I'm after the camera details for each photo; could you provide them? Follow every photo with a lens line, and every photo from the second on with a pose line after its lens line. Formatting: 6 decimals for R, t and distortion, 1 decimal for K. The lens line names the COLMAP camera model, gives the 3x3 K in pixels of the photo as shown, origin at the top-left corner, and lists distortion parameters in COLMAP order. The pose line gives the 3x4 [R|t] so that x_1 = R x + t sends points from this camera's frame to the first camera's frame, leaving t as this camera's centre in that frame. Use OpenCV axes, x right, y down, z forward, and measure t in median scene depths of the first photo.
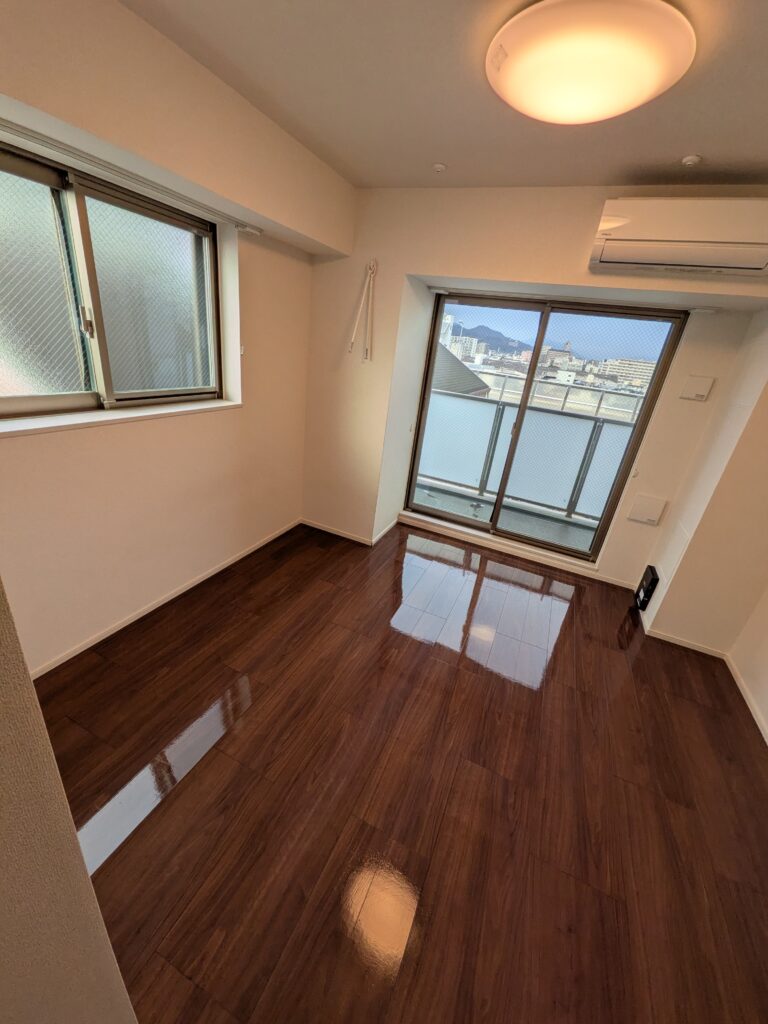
lens RADIAL K [[405.0, 0, 381.5], [0, 405.0, 514.3], [0, 0, 1]] dist [-0.002000, -0.000154]
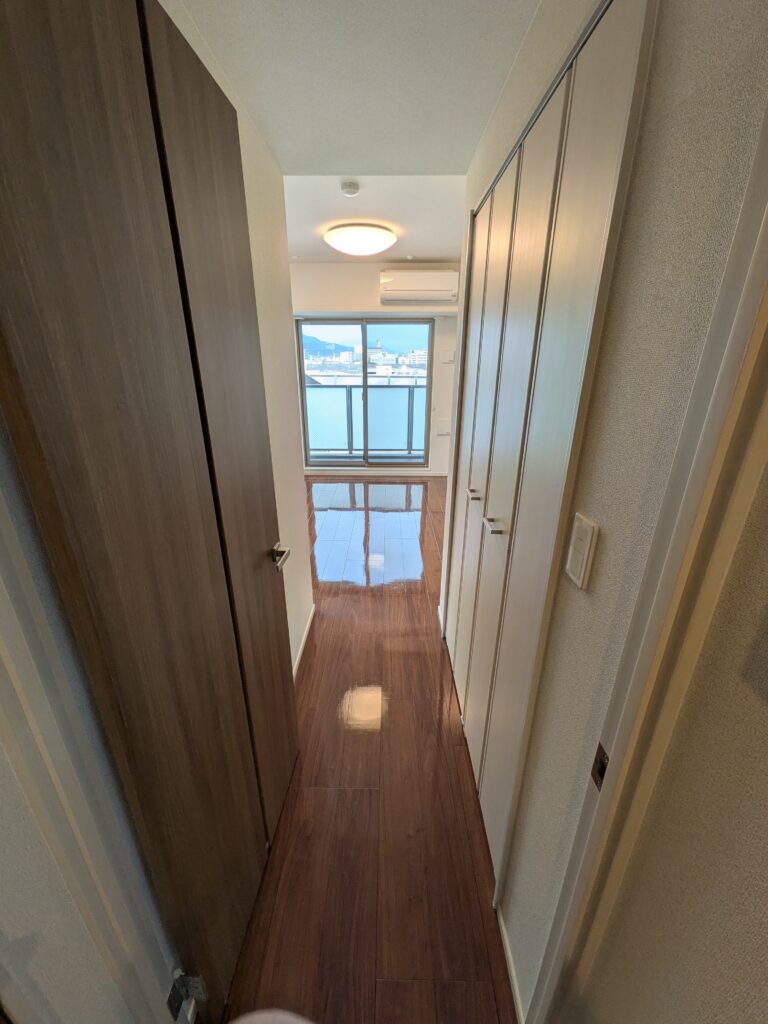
lens RADIAL K [[405.0, 0, 386.6], [0, 405.0, 511.6], [0, 0, 1]] dist [-0.002000, -0.000154]
pose [[0.907465, -0.249590, 0.337953, -0.181090], [0.256686, 0.966189, 0.024317, 0.157750], [-0.332595, 0.064681, 0.940849, -0.378411]]
